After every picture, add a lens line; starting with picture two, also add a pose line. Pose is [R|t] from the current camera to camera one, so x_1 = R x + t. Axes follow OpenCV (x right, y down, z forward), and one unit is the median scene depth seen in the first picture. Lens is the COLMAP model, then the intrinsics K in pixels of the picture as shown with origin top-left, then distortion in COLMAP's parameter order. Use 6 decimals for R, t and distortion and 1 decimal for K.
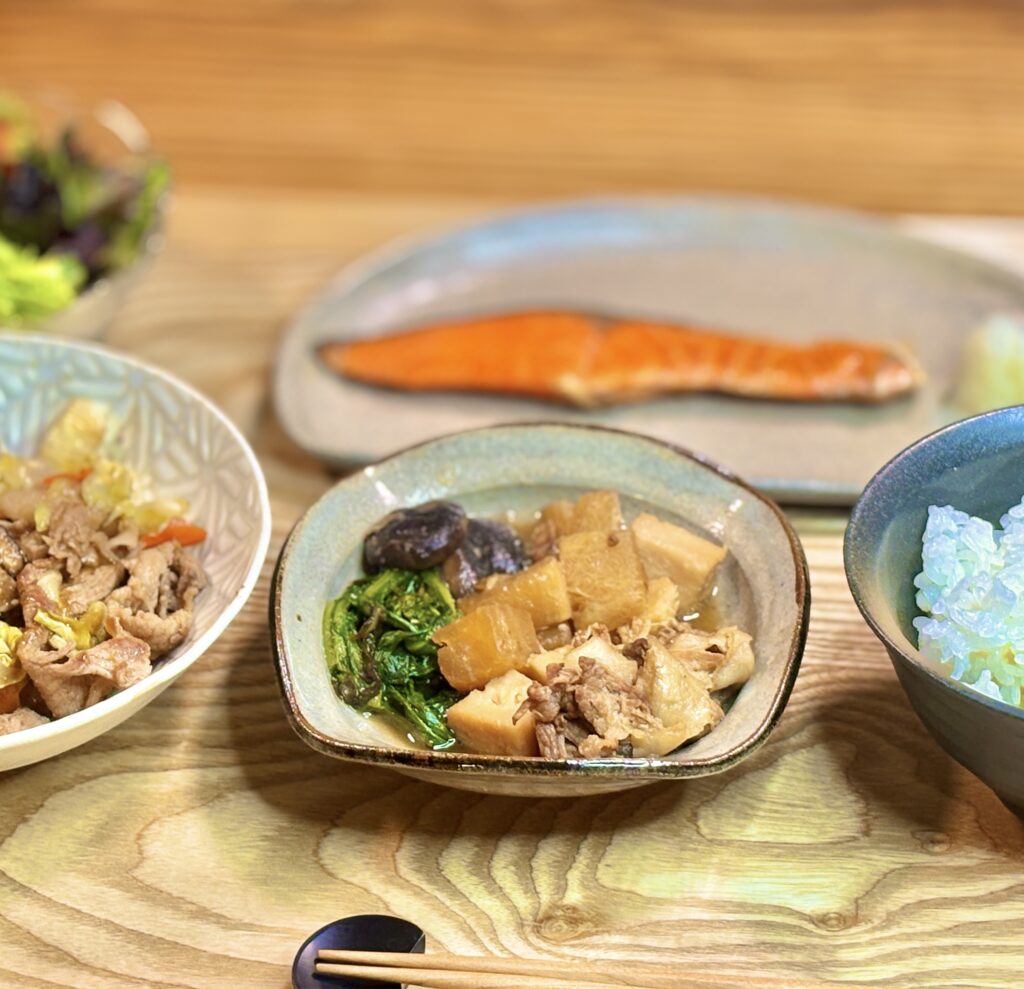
lens RADIAL K [[2854.1, 0, 511.0], [0, 2854.1, 494.3], [0, 0, 1]] dist [0.080939, 0.000000]
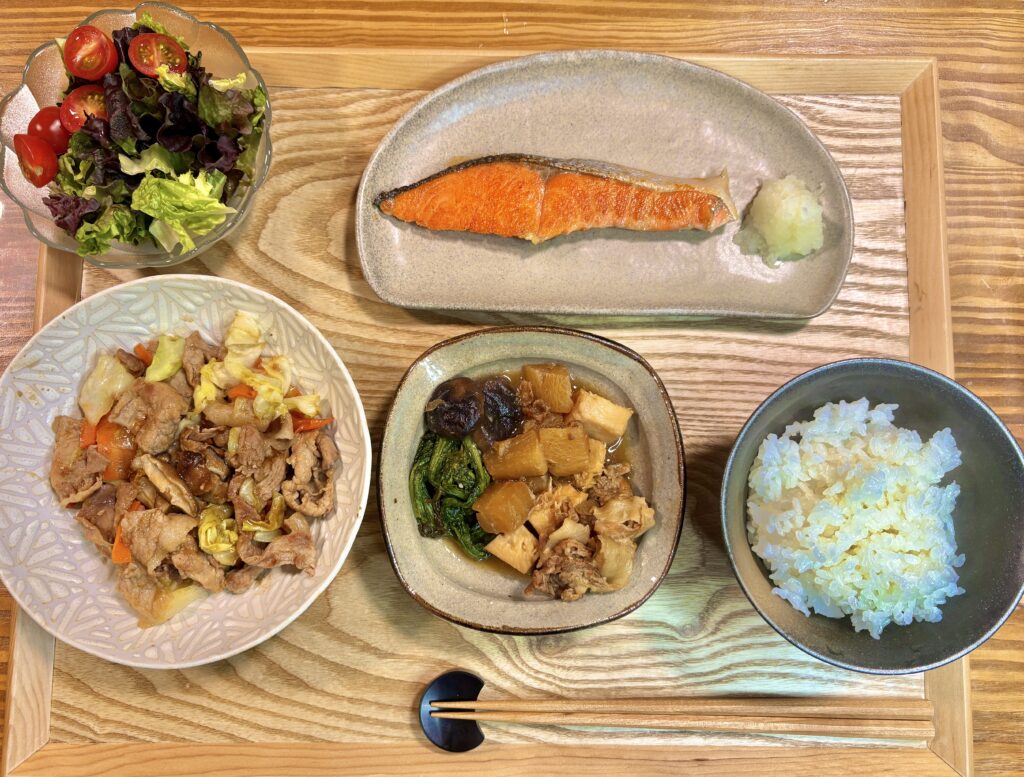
lens RADIAL K [[811.6, 0, 518.2], [0, 811.6, 388.0], [0, 0, 1]] dist [0.016411, -0.004546]
pose [[0.996962, -0.071146, 0.031702, -0.010097], [0.032339, 0.748363, 0.662500, -0.349624], [-0.070858, -0.659463, 0.748390, 0.694589]]
